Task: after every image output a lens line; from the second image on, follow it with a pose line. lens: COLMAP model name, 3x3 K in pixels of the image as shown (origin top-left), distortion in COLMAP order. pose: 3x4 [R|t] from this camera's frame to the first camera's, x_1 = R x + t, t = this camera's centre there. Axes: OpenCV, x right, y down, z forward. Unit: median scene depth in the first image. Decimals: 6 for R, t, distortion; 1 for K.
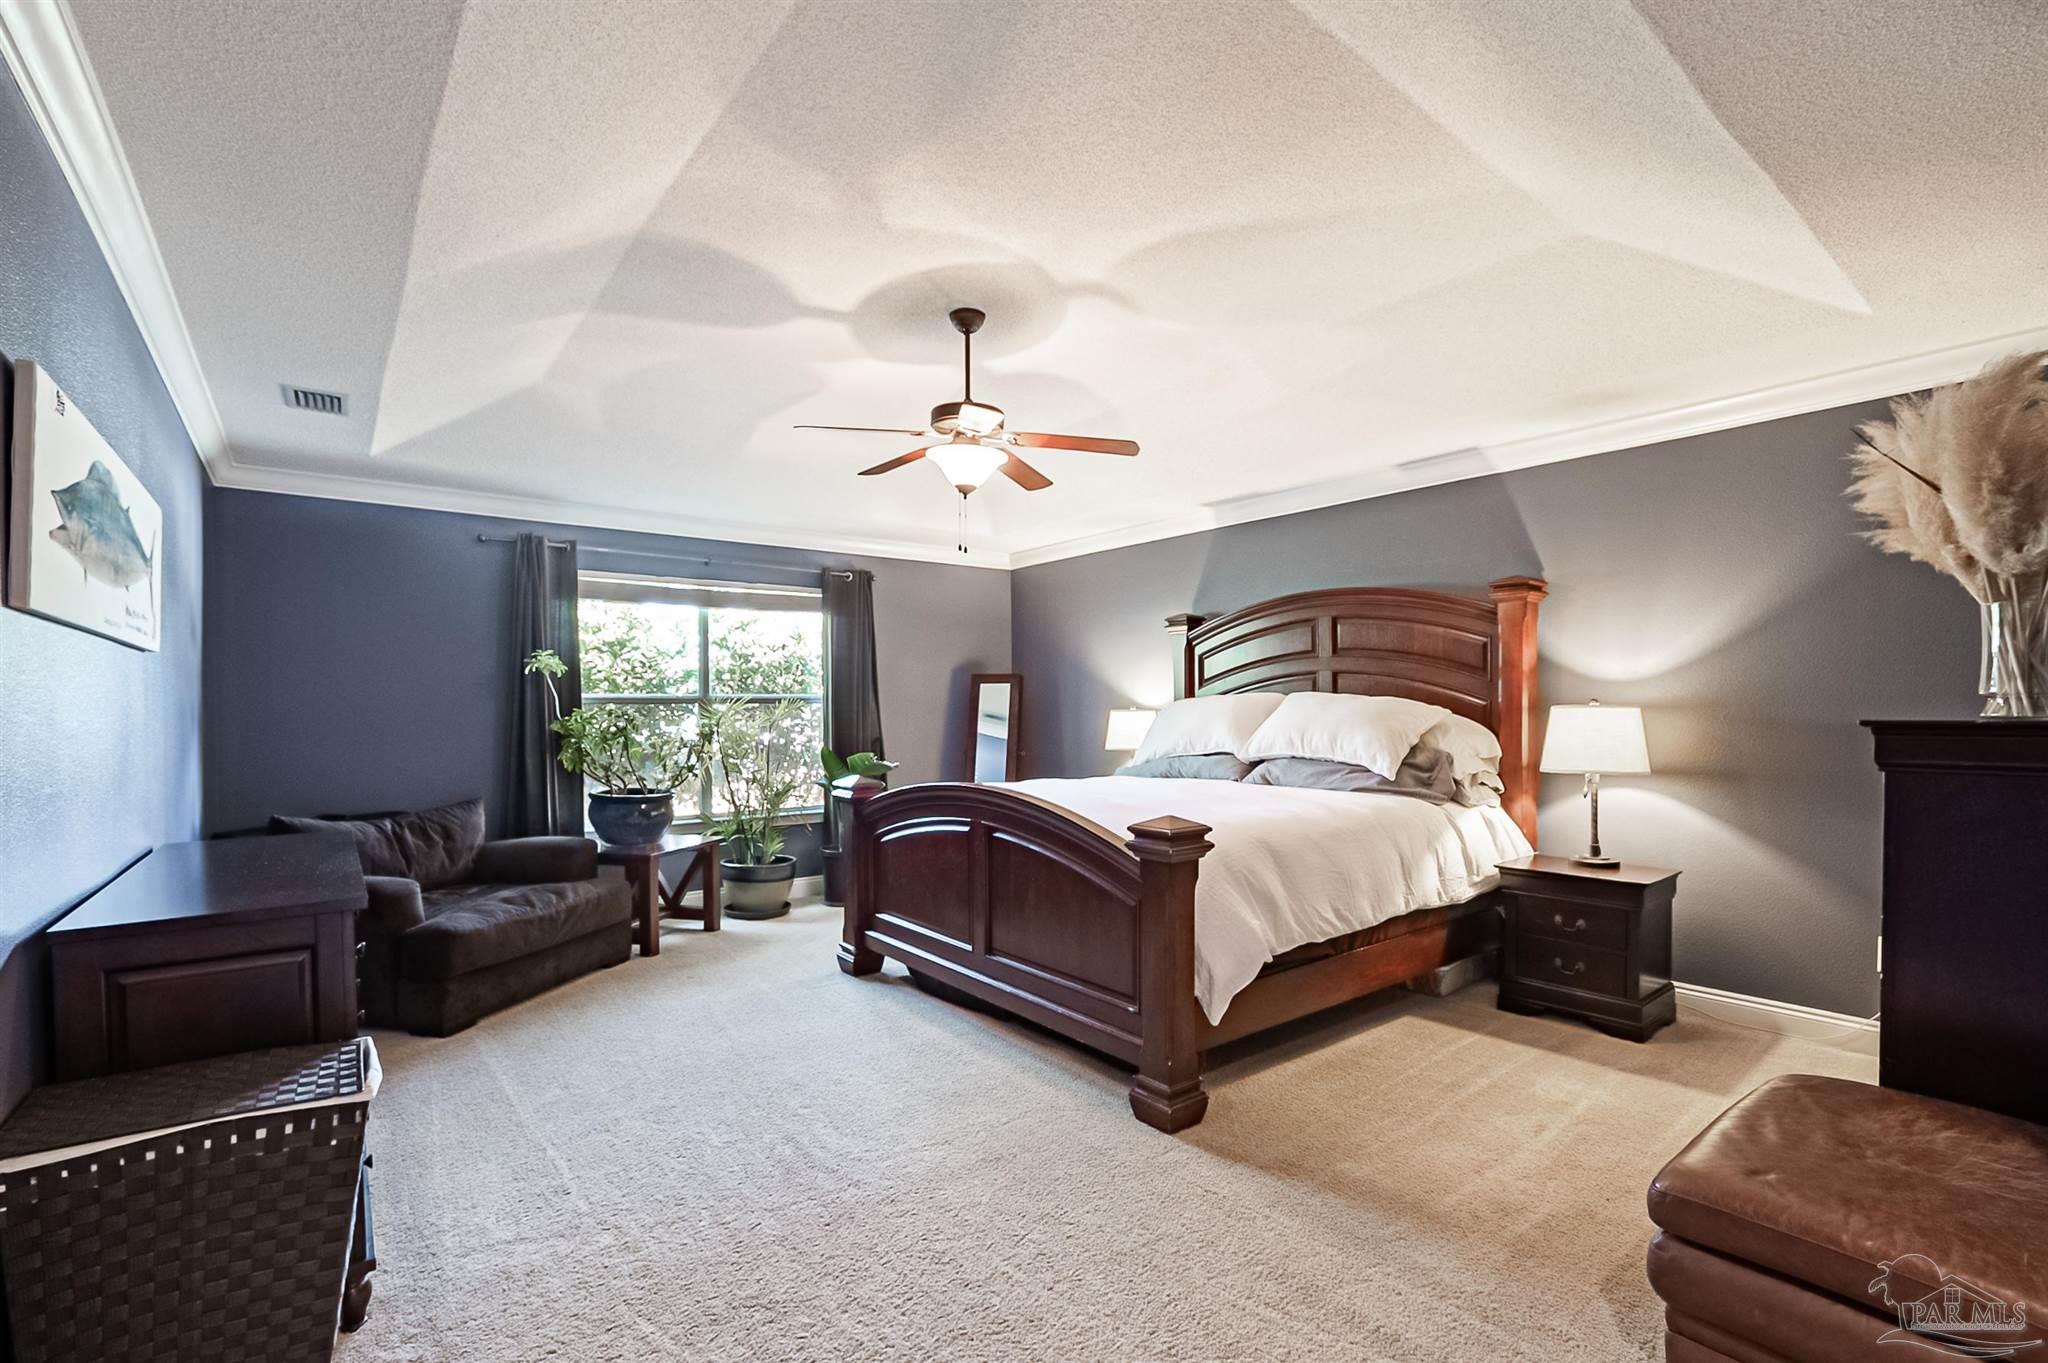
lens RADIAL K [[901.3, 0, 1025.0], [0, 901.3, 704.2], [0, 0, 1]] dist [-0.000058, -0.015002]
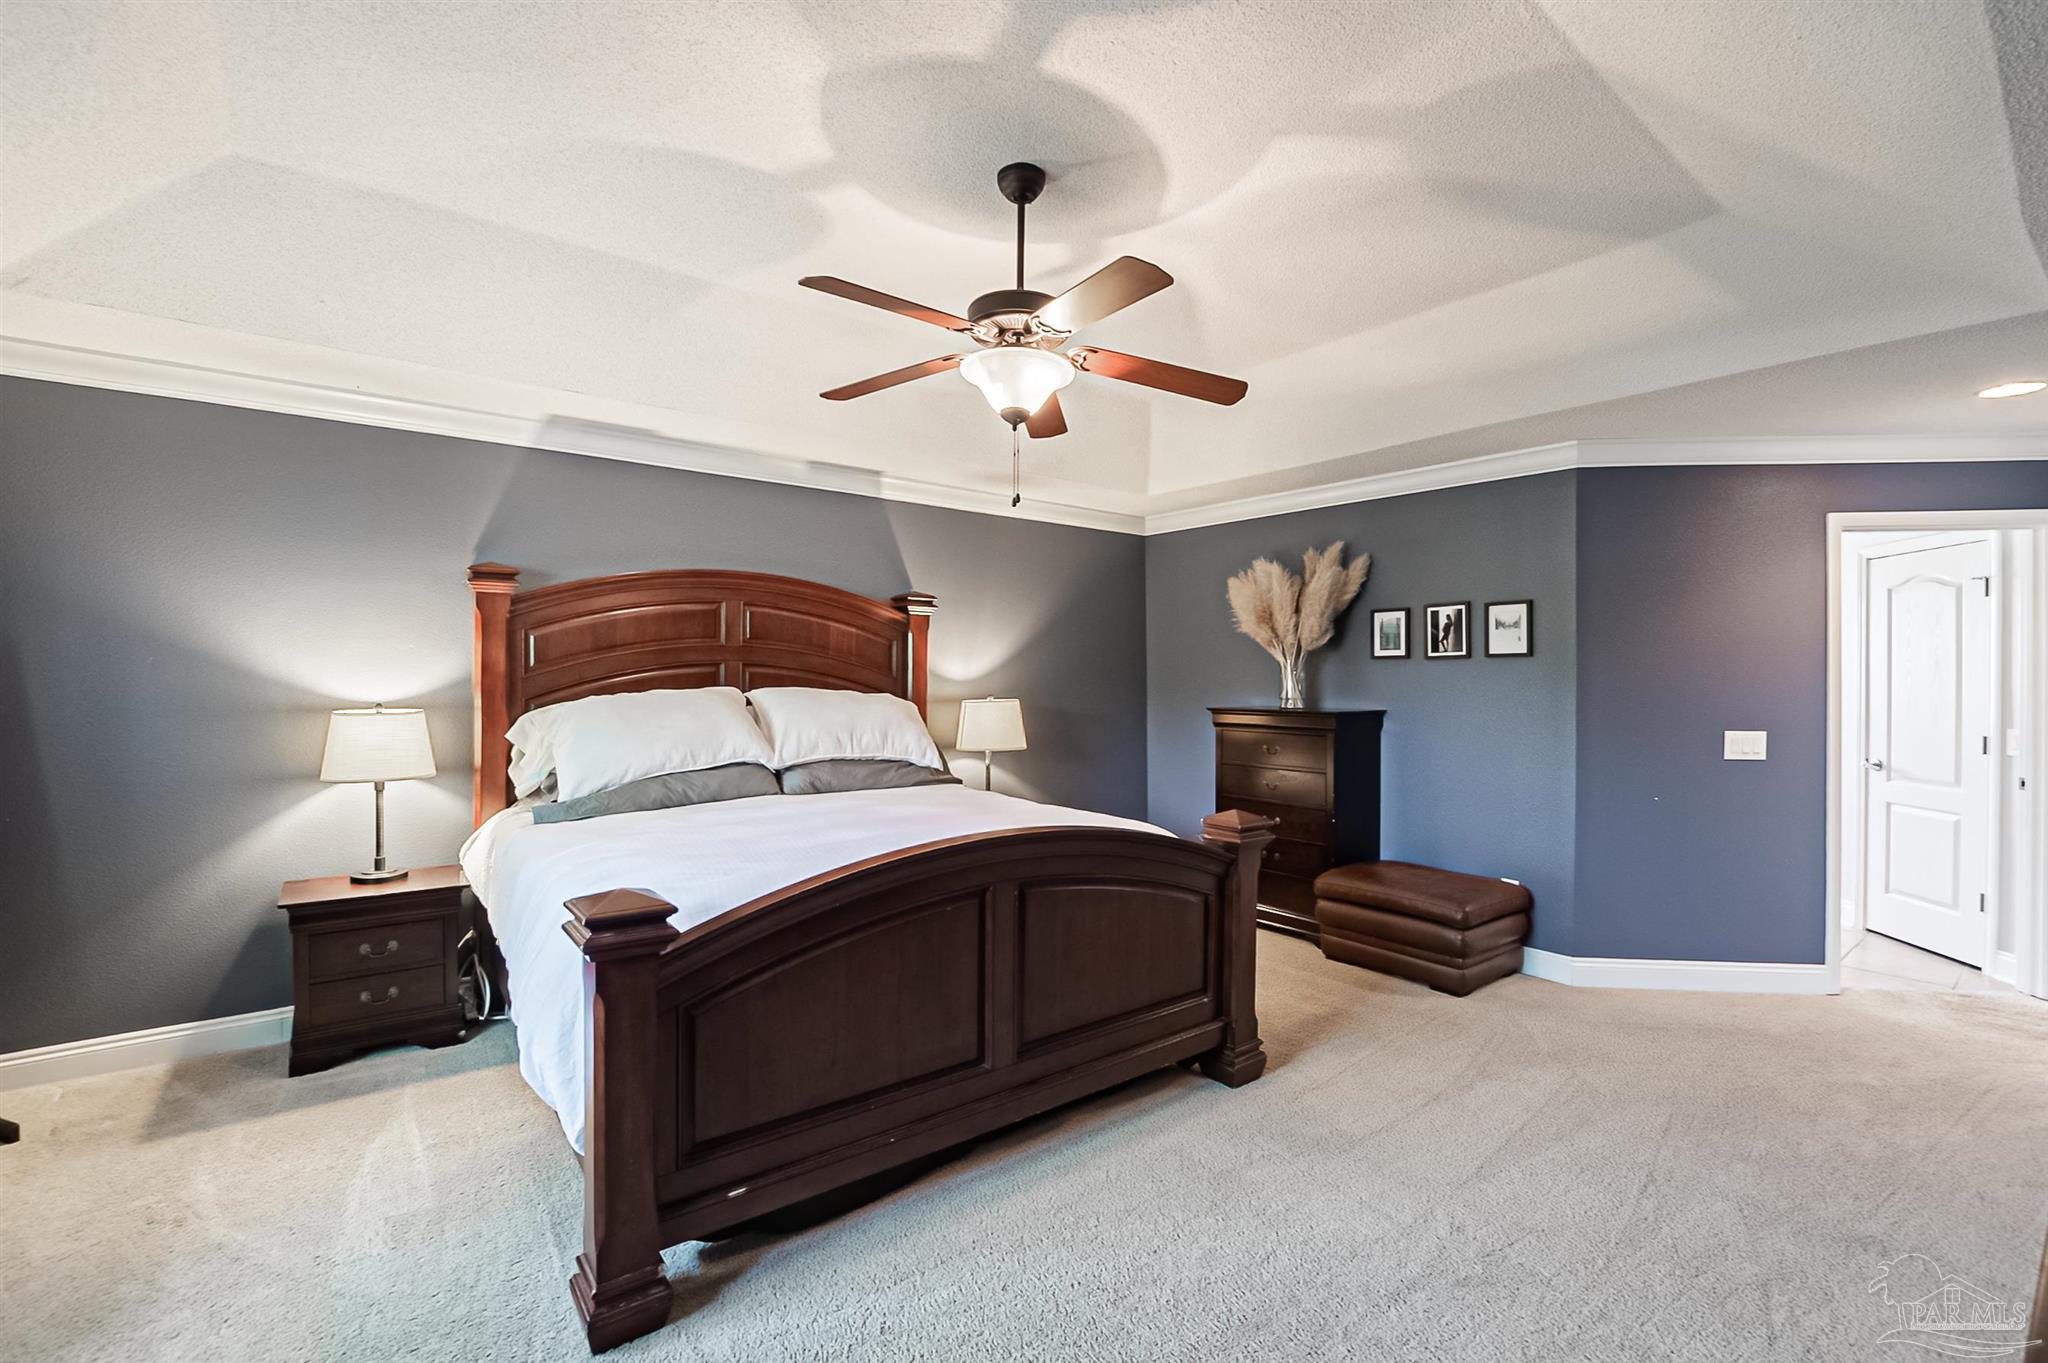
lens RADIAL K [[921.3, 0, 1025.3], [0, 921.3, 658.3], [0, 0, 1]] dist [-0.000162, -0.000041]
pose [[0.004224, 0.034329, 0.999402, -0.646807], [0.007492, 0.999381, -0.034360, -0.009823], [-0.999963, 0.007633, 0.003964, 0.809120]]
